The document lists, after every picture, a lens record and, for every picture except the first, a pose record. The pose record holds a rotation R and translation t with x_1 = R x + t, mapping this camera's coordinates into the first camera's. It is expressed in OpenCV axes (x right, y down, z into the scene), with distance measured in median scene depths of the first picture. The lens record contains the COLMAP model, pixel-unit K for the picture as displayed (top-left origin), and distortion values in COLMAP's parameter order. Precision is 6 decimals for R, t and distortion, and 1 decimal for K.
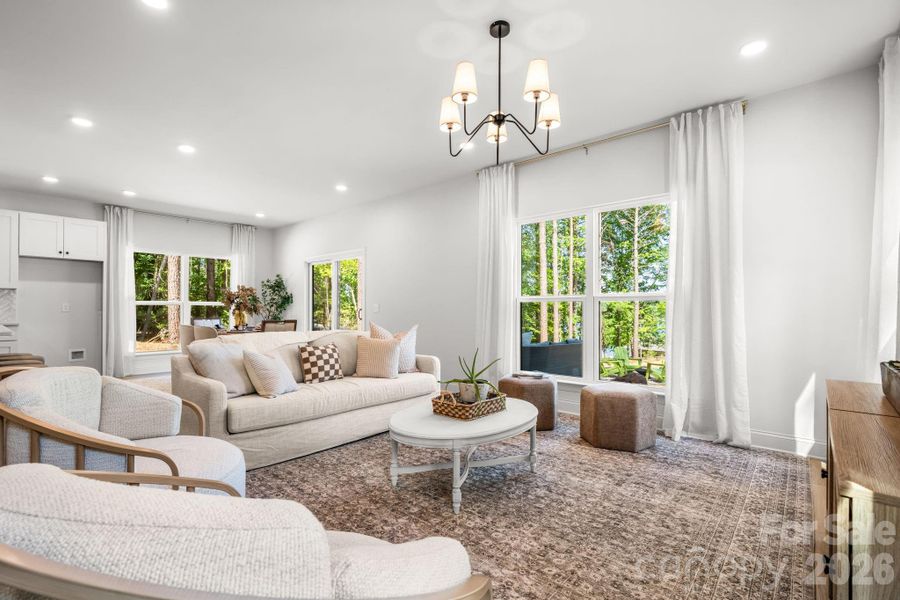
lens RADIAL K [[418.3, 0, 449.0], [0, 418.3, 305.9], [0, 0, 1]] dist [0.001469, 0.000208]
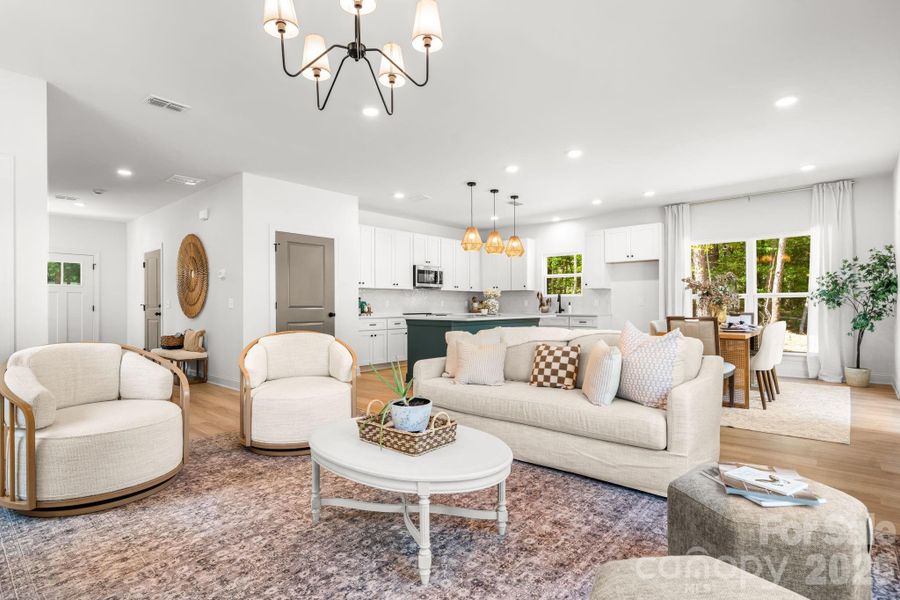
lens RADIAL K [[461.3, 0, 449.2], [0, 461.3, 302.6], [0, 0, 1]] dist [0.004630, 0.000622]
pose [[-0.010896, -0.007256, -0.999914, 0.377635], [0.015979, 0.999845, -0.007430, 0.005747], [0.999813, -0.016058, -0.010778, 0.468642]]
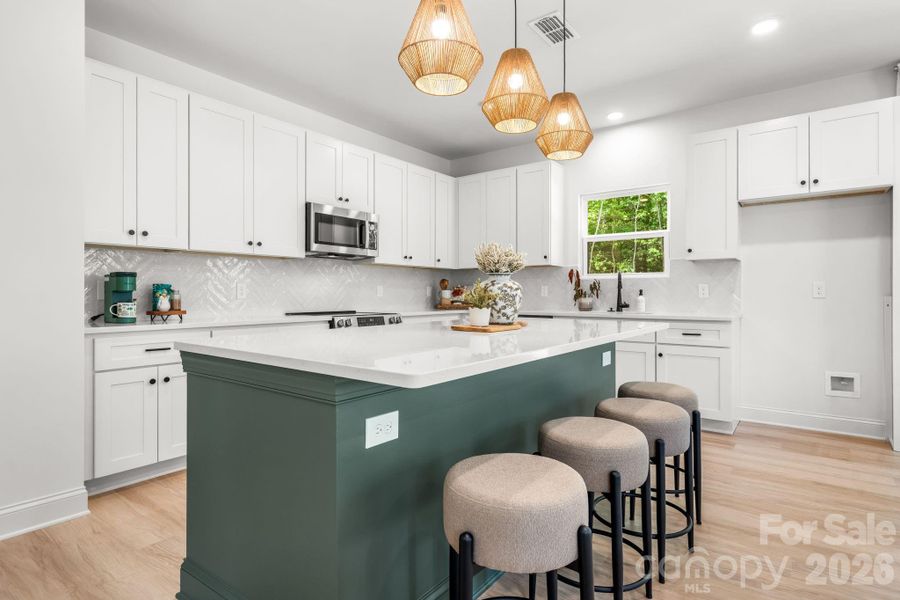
lens RADIAL K [[461.3, 0, 447.7], [0, 461.3, 297.1], [0, 0, 1]] dist [0.004630, 0.000622]
pose [[0.058207, 0.003960, -0.998297, -0.359625], [0.011668, 0.999921, 0.004647, 0.004472], [0.998236, -0.011919, 0.058157, 0.495749]]
